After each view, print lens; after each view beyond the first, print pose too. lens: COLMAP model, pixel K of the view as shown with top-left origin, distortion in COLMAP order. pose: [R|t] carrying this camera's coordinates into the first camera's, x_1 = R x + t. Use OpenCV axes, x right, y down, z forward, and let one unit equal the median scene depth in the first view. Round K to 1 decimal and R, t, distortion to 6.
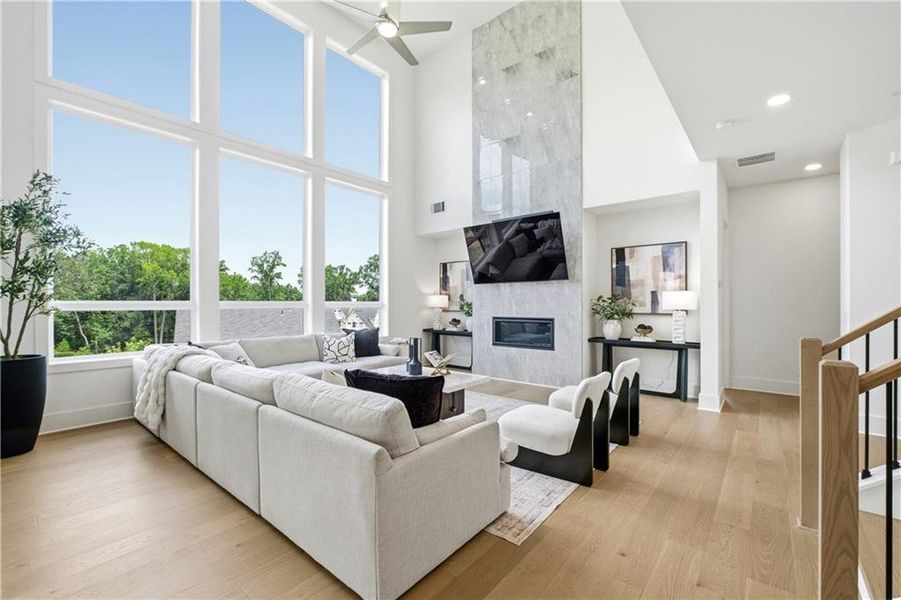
lens RADIAL K [[379.2, 0, 454.9], [0, 379.2, 302.0], [0, 0, 1]] dist [-0.009279, -0.000372]
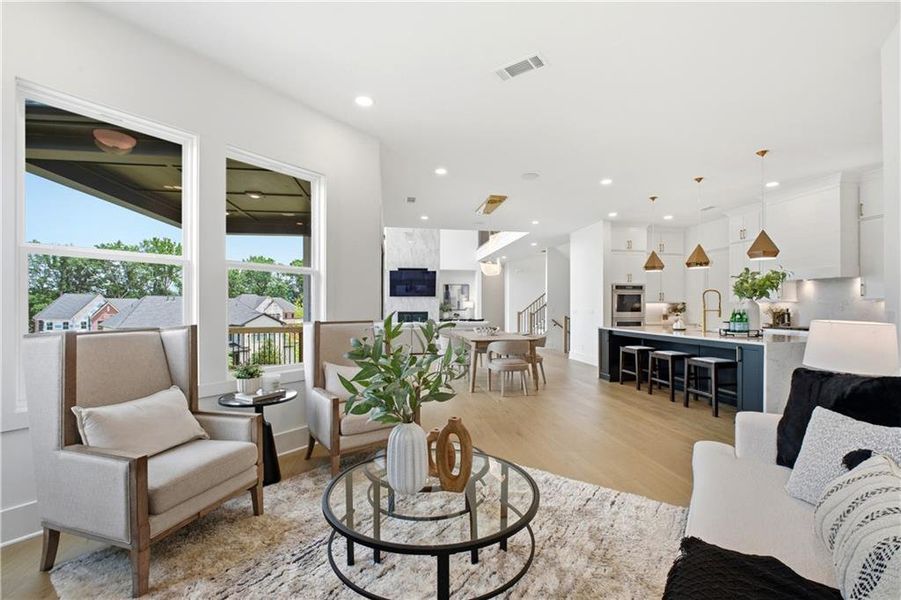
lens RADIAL K [[381.4, 0, 455.1], [0, 381.4, 305.3], [0, 0, 1]] dist [-0.005135, 0.000028]
pose [[0.666199, 0.001648, 0.745772, -1.221304], [-0.002390, 0.999997, -0.000075, 0.000702], [-0.745770, -0.001732, 0.666201, -0.653406]]
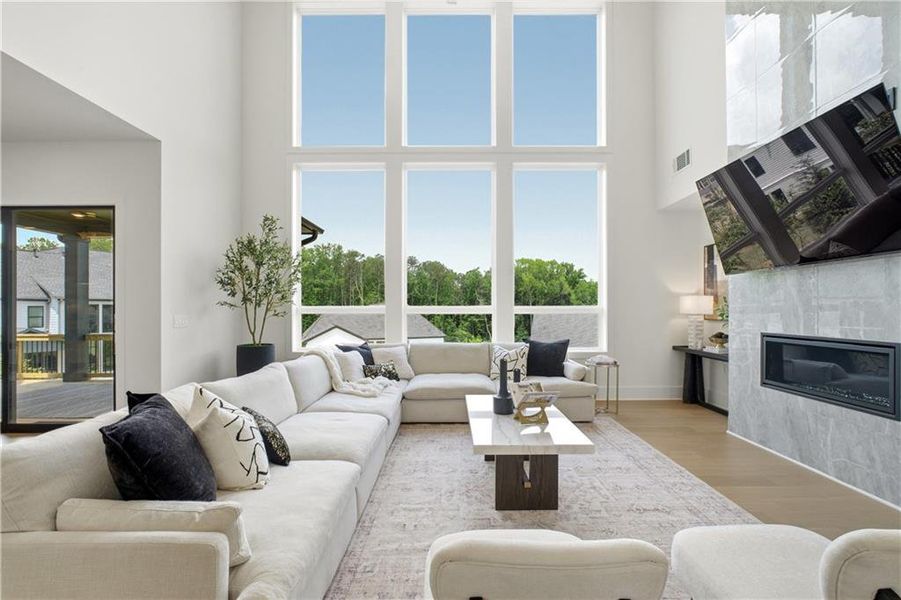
lens RADIAL K [[387.9, 0, 456.4], [0, 387.9, 304.5], [0, 0, 1]] dist [-0.010859, 0.001361]
pose [[0.637432, -0.007457, -0.770471, 0.228649], [0.003092, 0.999970, -0.007120, 0.000898], [0.770500, 0.002157, 0.637436, 0.293281]]
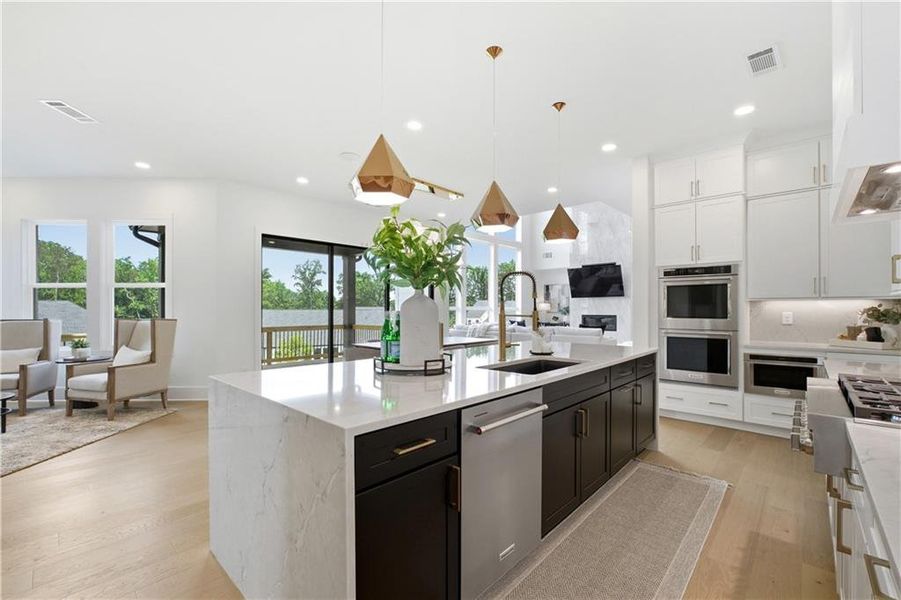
lens RADIAL K [[379.2, 0, 456.8], [0, 379.2, 305.9], [0, 0, 1]] dist [-0.009279, -0.000372]
pose [[0.998730, 0.002017, -0.050345, -0.403373], [-0.002235, 0.999988, -0.004277, 0.003221], [0.050336, 0.004384, 0.998723, -0.878431]]
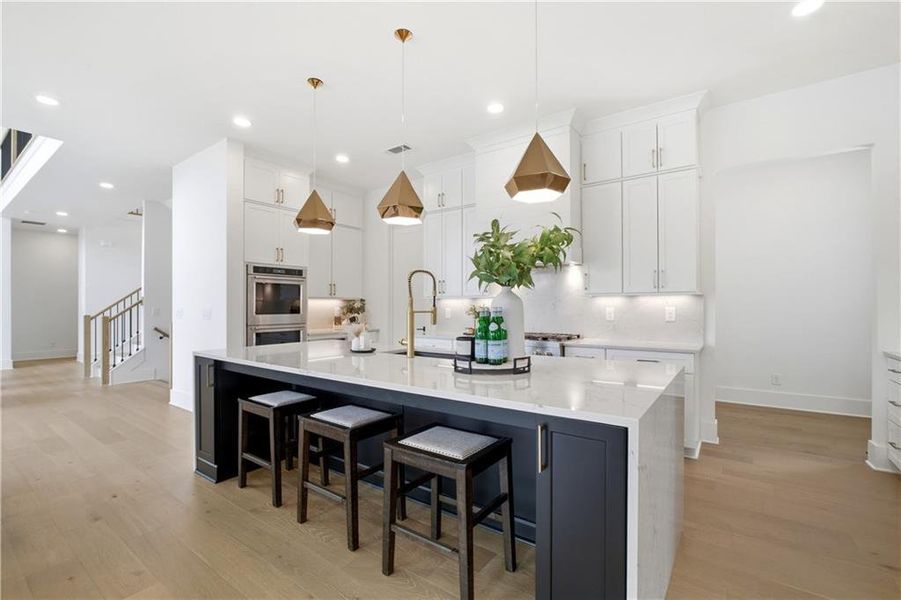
lens RADIAL K [[381.4, 0, 453.5], [0, 381.4, 304.5], [0, 0, 1]] dist [-0.005135, 0.000028]
pose [[-0.067659, 0.002411, 0.997706, -0.711206], [-0.001679, 0.999995, -0.002530, 0.003242], [-0.997707, -0.001846, -0.067654, -0.538945]]
